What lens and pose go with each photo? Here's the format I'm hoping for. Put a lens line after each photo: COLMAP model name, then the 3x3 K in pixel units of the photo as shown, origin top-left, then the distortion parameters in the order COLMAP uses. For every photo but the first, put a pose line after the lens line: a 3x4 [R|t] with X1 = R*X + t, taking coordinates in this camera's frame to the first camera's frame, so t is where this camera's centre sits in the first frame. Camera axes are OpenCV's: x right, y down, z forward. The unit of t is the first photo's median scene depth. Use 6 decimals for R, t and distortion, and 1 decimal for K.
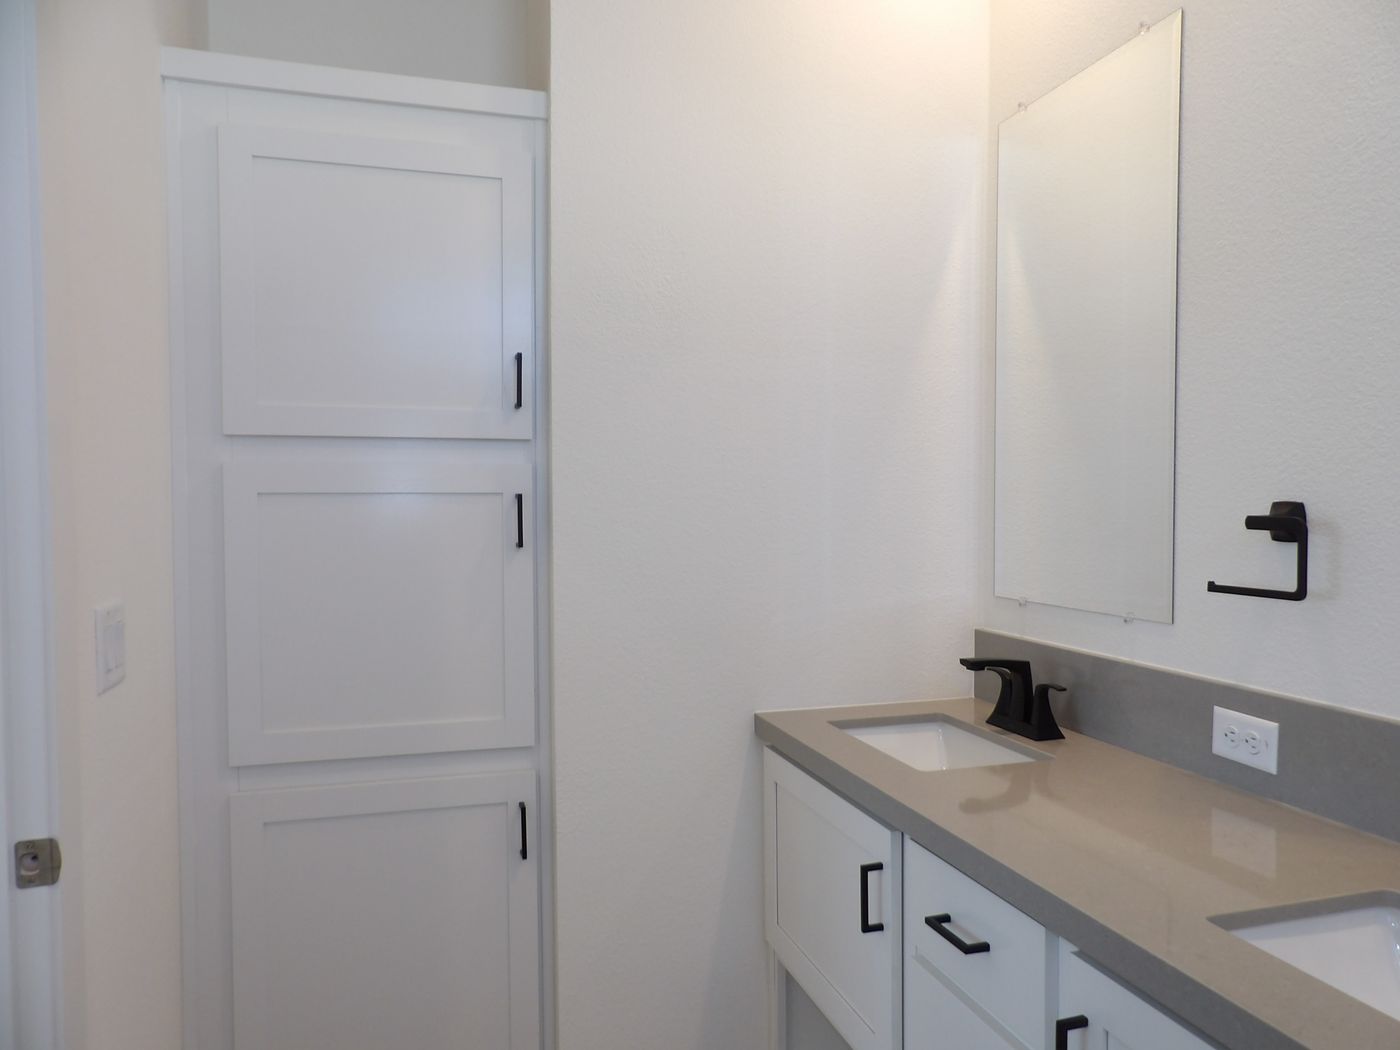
lens RADIAL K [[995.4, 0, 699.0], [0, 995.4, 526.3], [0, 0, 1]] dist [-0.029358, 0.034555]
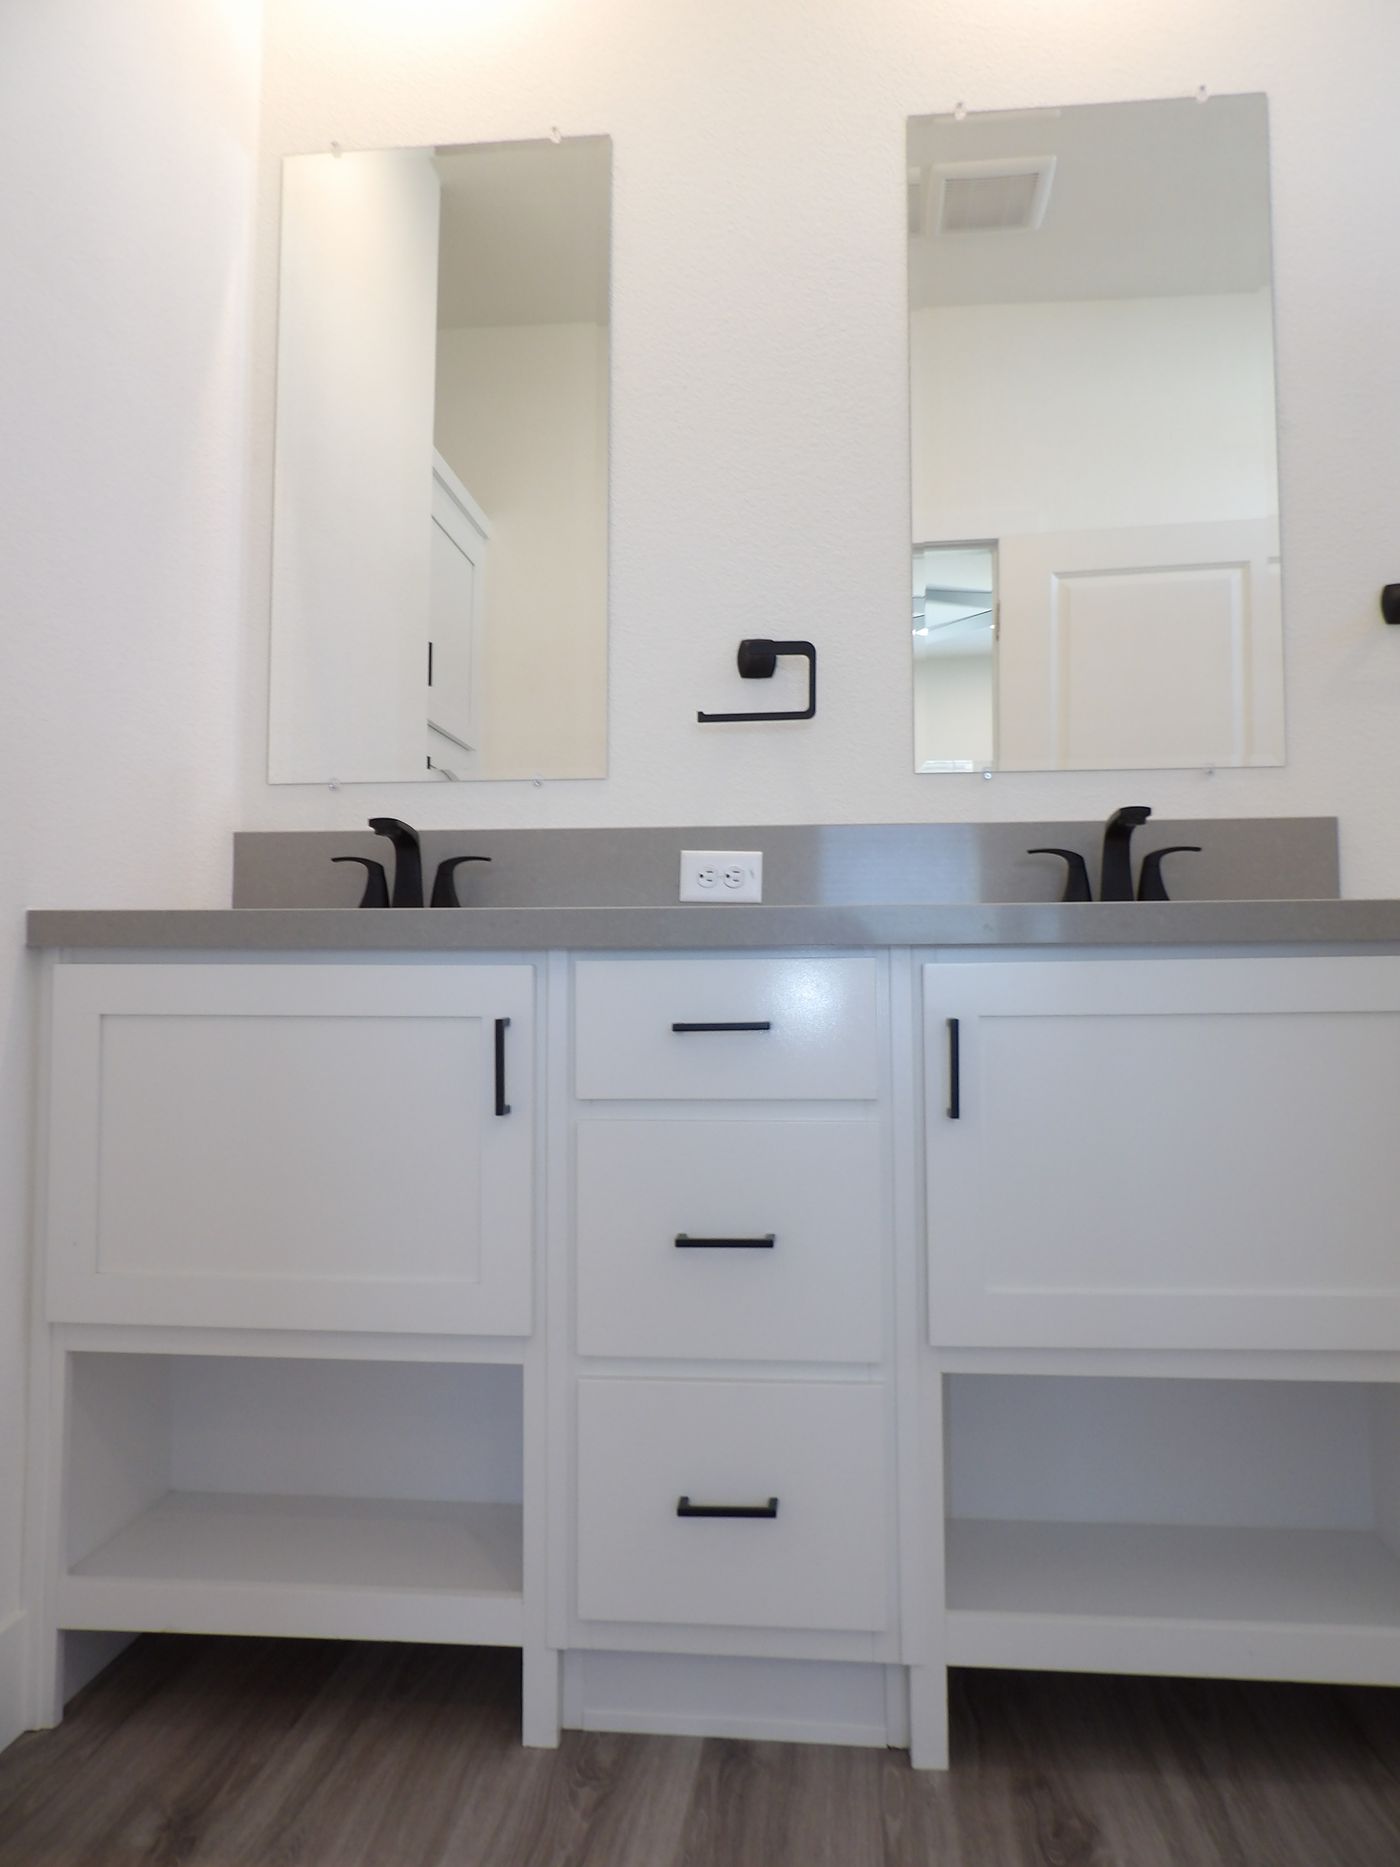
lens RADIAL K [[1327.4, 0, 699.2], [0, 1327.4, 925.9], [0, 0, 1]] dist [-0.029358, 0.034555]
pose [[0.370586, 0.055005, 0.927168, -0.668698], [0.019365, 0.997570, -0.066922, 0.350365], [-0.928596, 0.042755, 0.368620, 0.536738]]
